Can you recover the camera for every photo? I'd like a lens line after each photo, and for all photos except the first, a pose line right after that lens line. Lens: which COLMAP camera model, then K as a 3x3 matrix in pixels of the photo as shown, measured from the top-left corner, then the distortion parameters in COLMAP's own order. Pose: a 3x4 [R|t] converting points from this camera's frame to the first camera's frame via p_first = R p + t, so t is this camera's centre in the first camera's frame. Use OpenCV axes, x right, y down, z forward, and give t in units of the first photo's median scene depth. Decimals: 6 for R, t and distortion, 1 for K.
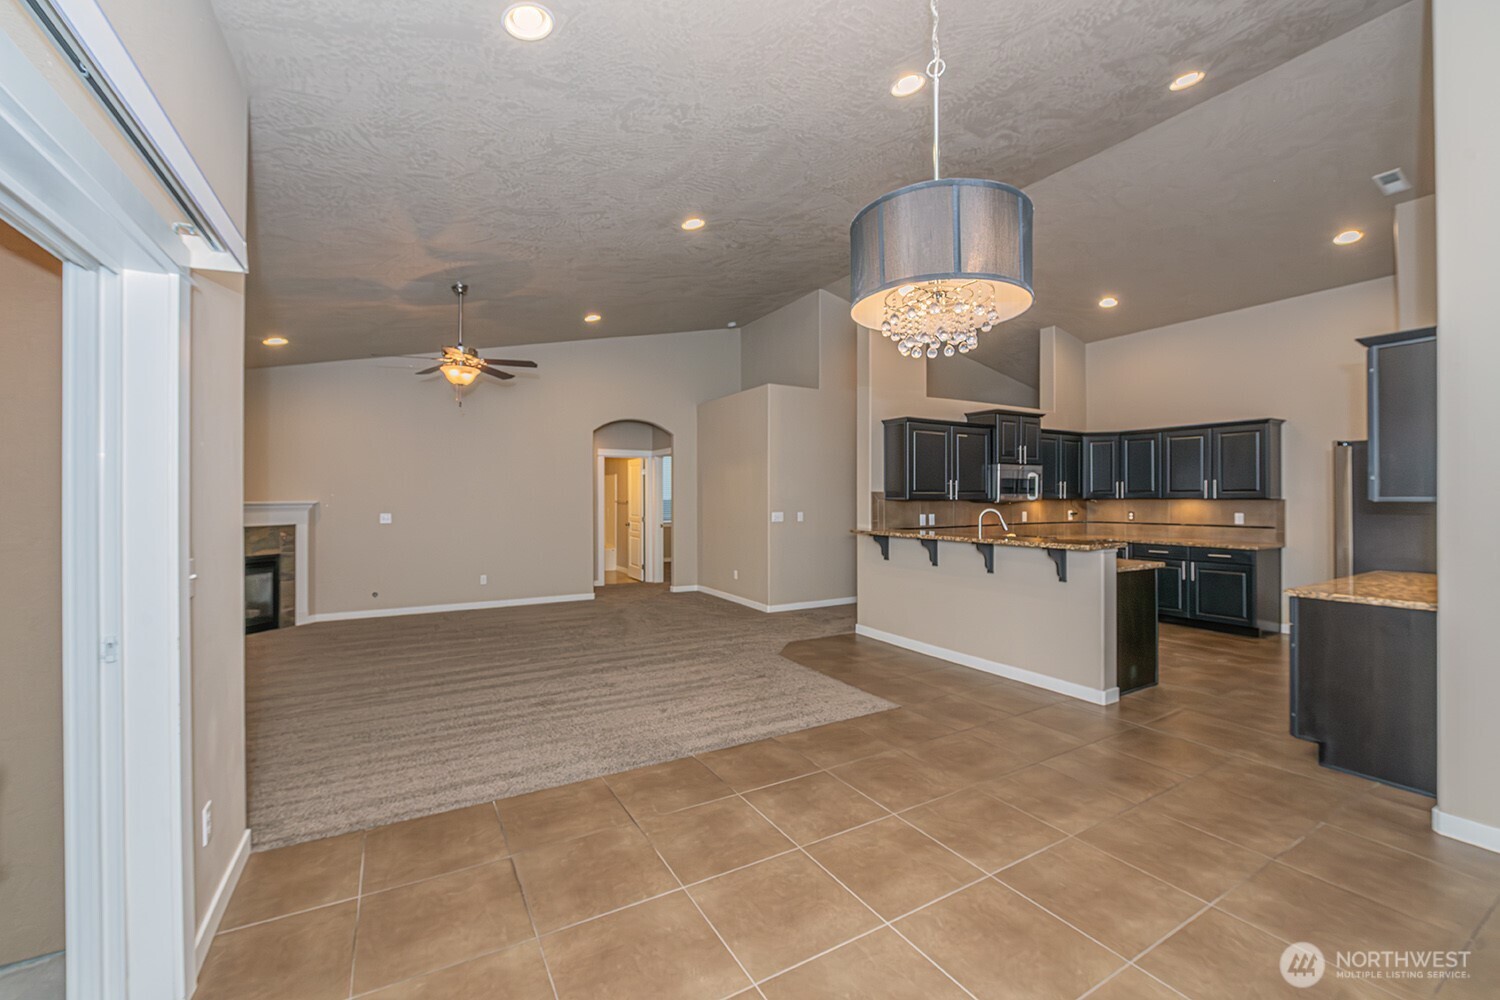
lens RADIAL K [[619.3, 0, 773.5], [0, 619.3, 505.7], [0, 0, 1]] dist [-0.002556, 0.001437]
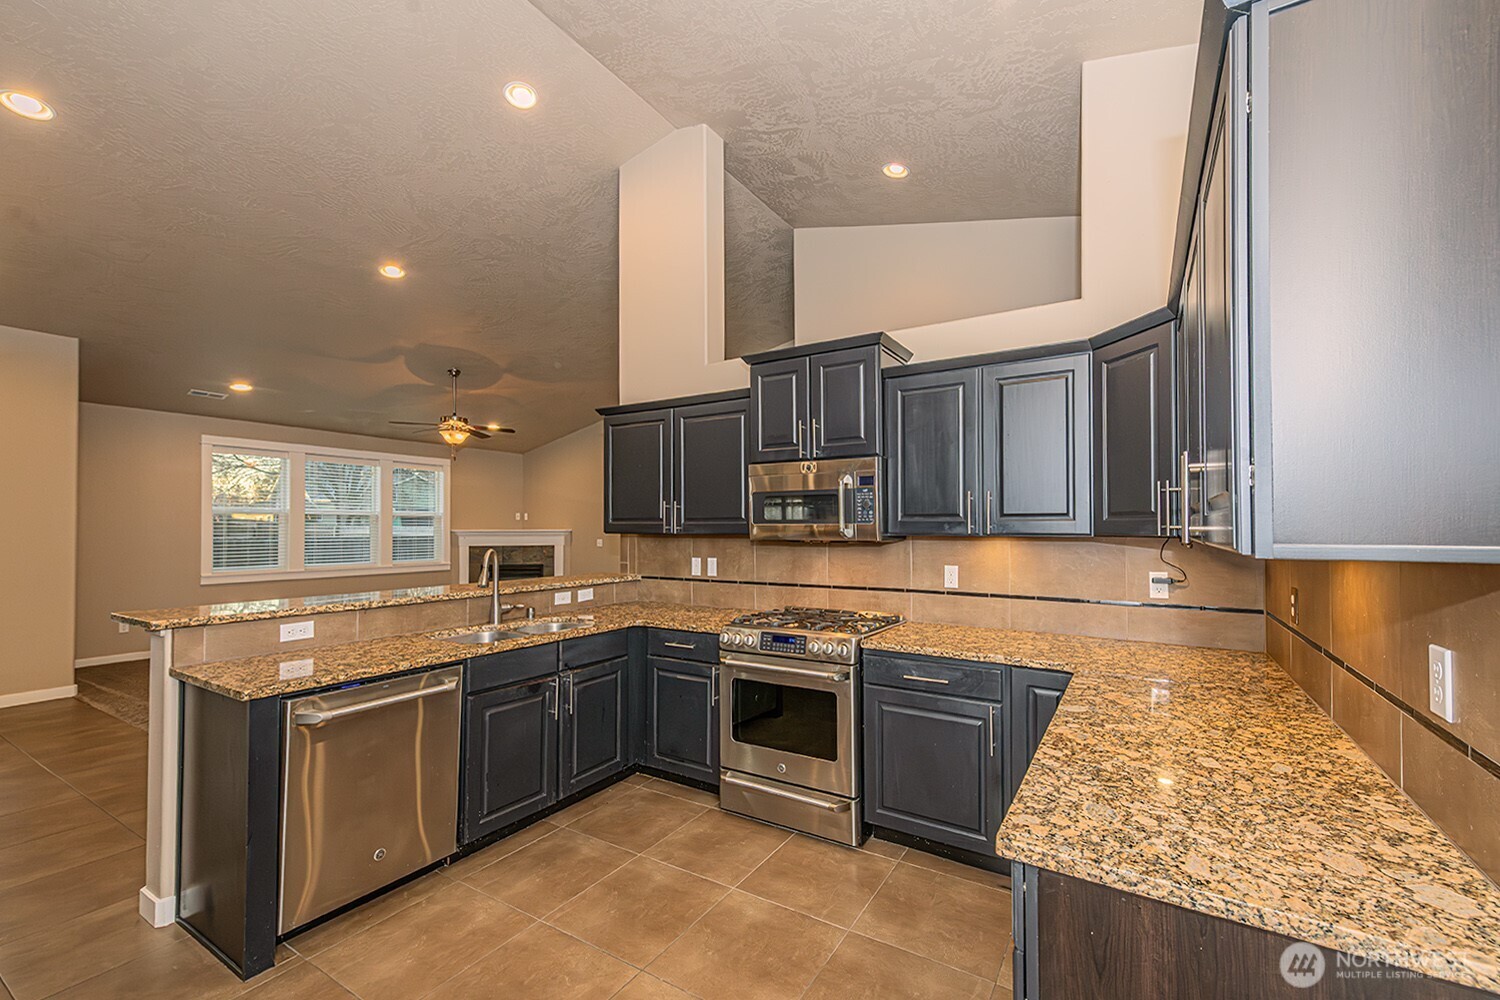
lens RADIAL K [[619.3, 0, 850.9], [0, 619.3, 539.7], [0, 0, 1]] dist [-0.002556, 0.001437]
pose [[0.499241, 0.018871, -0.866257, 0.806162], [-0.015321, 0.999799, 0.012951, -0.014506], [0.866327, 0.006807, 0.499430, 0.769245]]
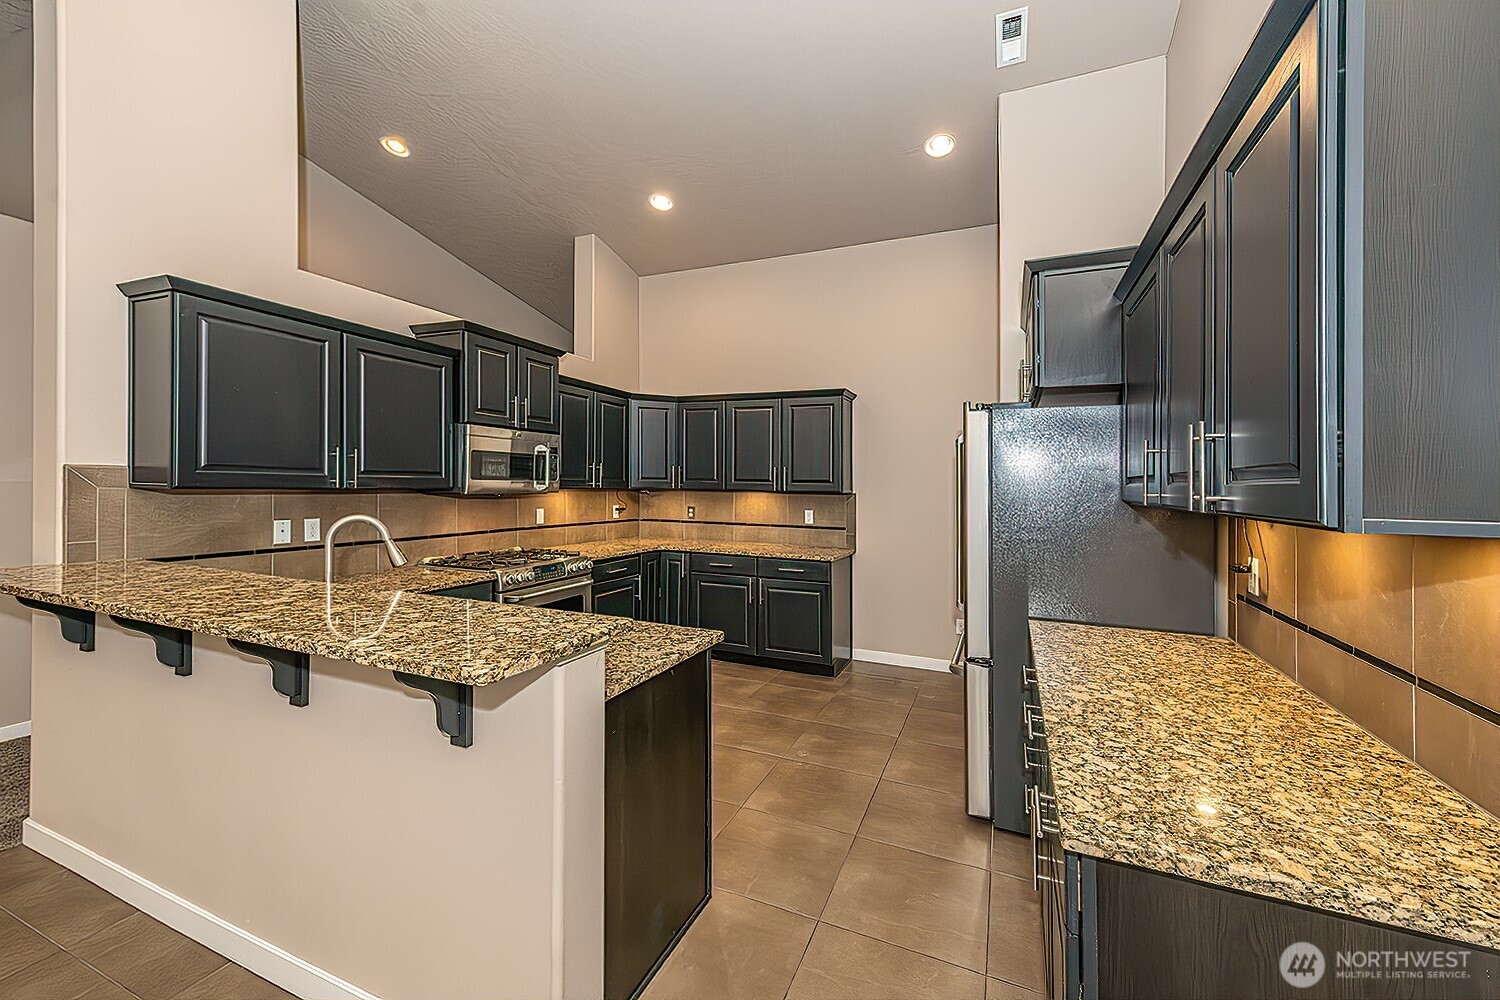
lens RADIAL K [[619.3, 0, 749.6], [0, 619.3, 488.3], [0, 0, 1]] dist [-0.002556, 0.001437]
pose [[0.827570, 0.011827, 0.561237, 0.252613], [-0.009376, 0.999930, -0.007246, -0.009246], [-0.561284, 0.000734, 0.827623, 0.397513]]
